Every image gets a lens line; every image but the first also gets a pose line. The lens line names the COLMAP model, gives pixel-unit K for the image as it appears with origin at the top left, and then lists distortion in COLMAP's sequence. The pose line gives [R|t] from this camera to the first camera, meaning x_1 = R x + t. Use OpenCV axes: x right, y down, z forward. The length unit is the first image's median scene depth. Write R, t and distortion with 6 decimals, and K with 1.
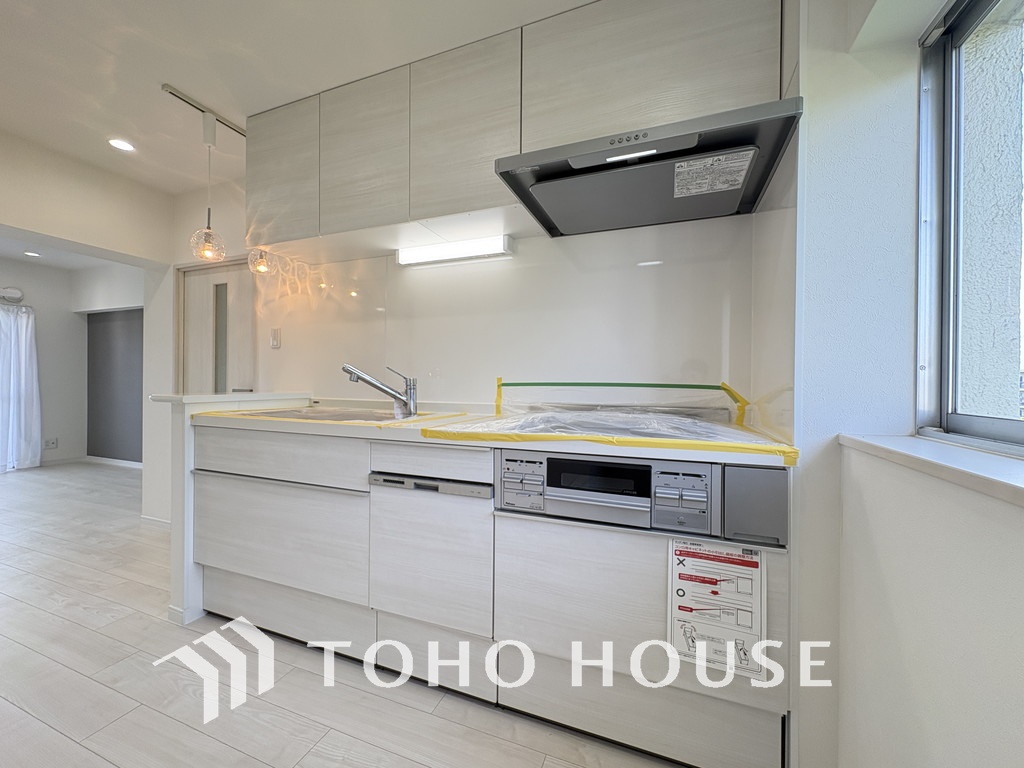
lens RADIAL K [[410.9, 0, 509.8], [0, 410.9, 384.3], [0, 0, 1]] dist [0.000961, -0.000002]
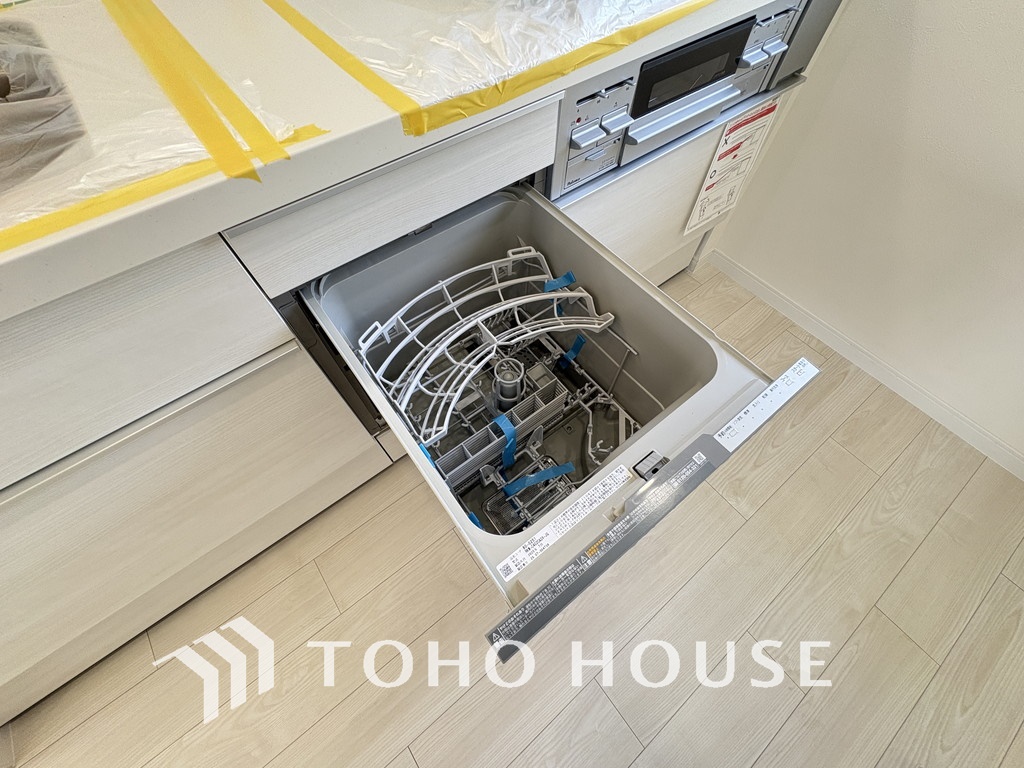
lens RADIAL K [[410.9, 0, 509.8], [0, 410.9, 384.3], [0, 0, 1]] dist [0.000961, -0.000002]
pose [[0.511630, -0.748901, 0.421167, -0.396178], [0.009255, 0.494957, 0.868868, -0.057897], [-0.859156, -0.440641, 0.260166, 0.628211]]
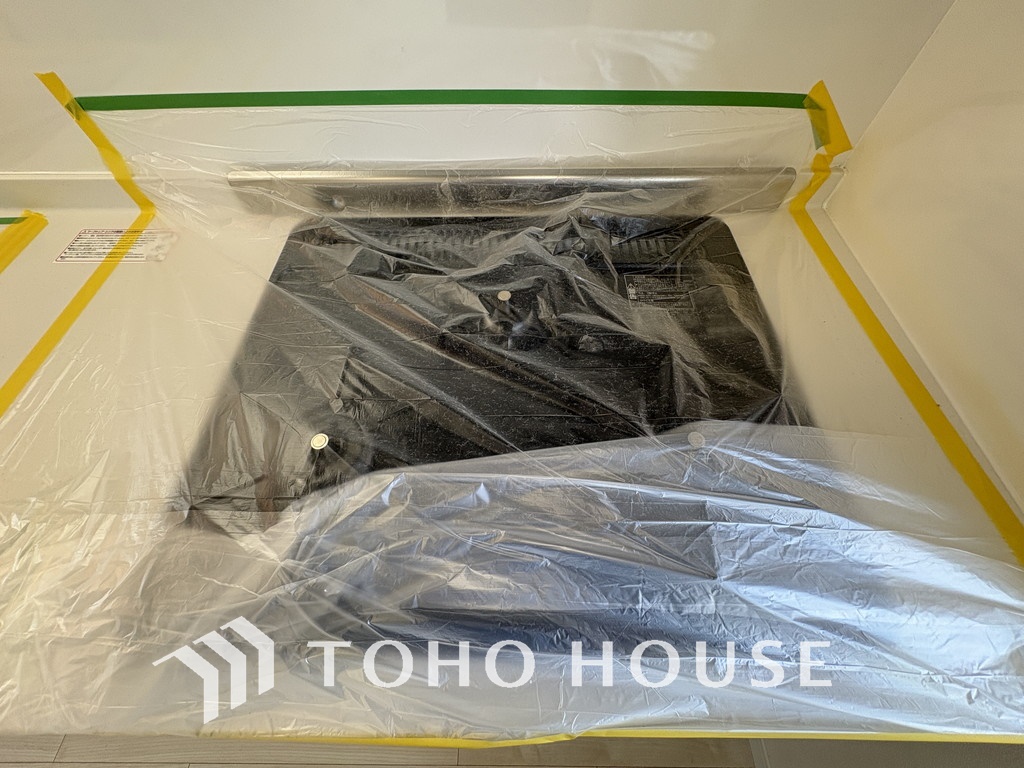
lens RADIAL K [[410.9, 0, 509.8], [0, 410.9, 384.3], [0, 0, 1]] dist [0.000961, -0.000002]
pose [[0.934536, -0.219291, 0.280275, 0.155397], [0.017617, 0.815121, 0.579023, -0.000777], [-0.355432, -0.536180, 0.765623, 0.709805]]
